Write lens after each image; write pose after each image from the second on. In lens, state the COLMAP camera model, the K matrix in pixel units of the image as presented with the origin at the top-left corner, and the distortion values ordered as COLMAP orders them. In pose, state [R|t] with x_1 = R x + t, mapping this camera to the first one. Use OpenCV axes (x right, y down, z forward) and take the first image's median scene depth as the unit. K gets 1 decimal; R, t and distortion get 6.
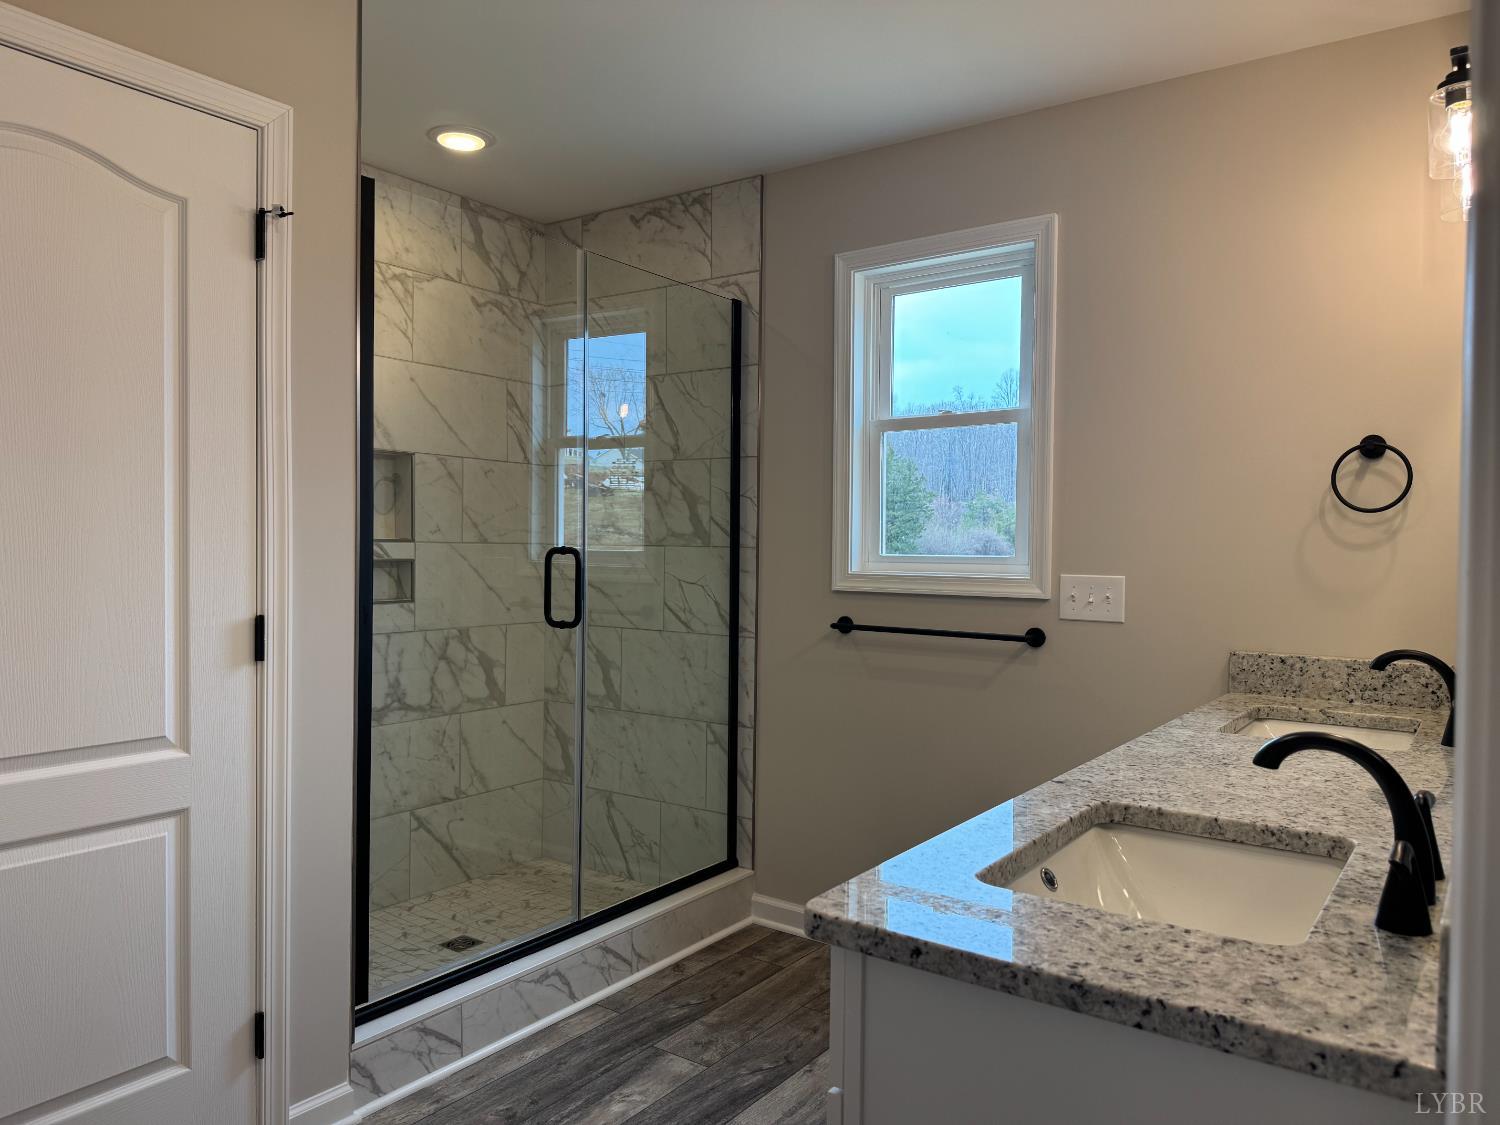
lens RADIAL K [[1093.4, 0, 744.2], [0, 1093.4, 547.4], [0, 0, 1]] dist [0.063248, -0.004850]
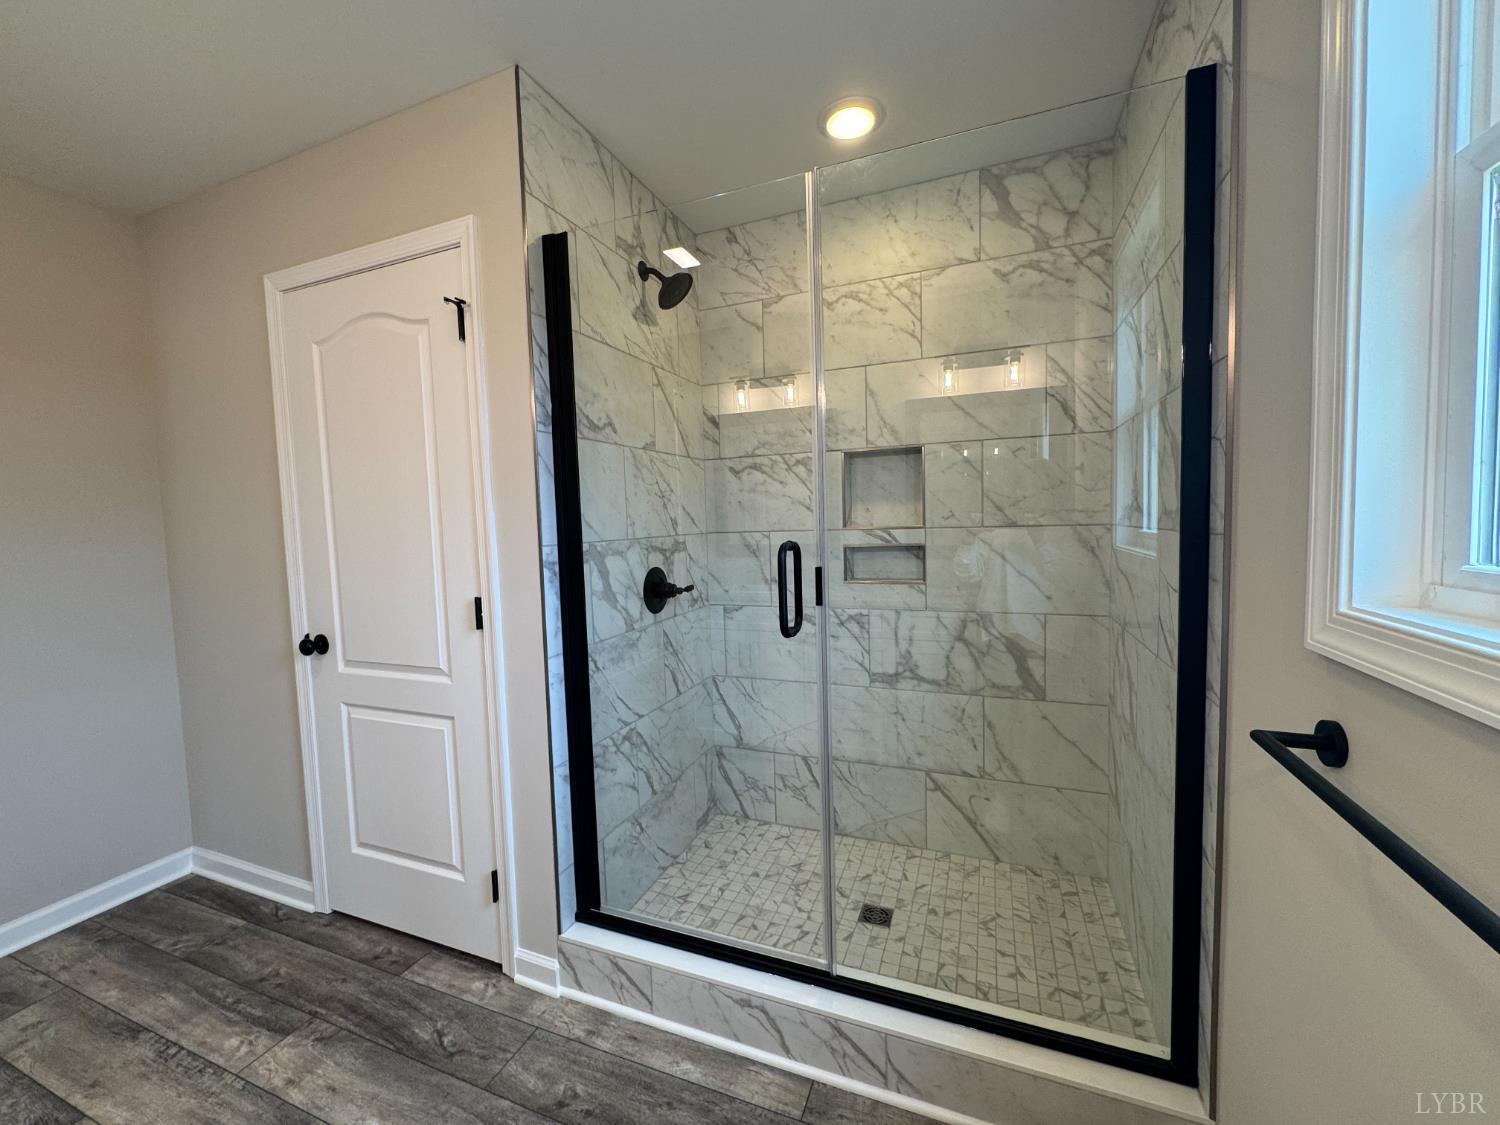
lens RADIAL K [[600.2, 0, 746.0], [0, 600.2, 556.4], [0, 0, 1]] dist [0.002780, 0.000448]
pose [[0.237964, 0.040861, -0.970414, 0.234701], [0.027912, 0.998414, 0.048885, -0.011167], [0.970873, -0.038719, 0.236446, 0.706313]]
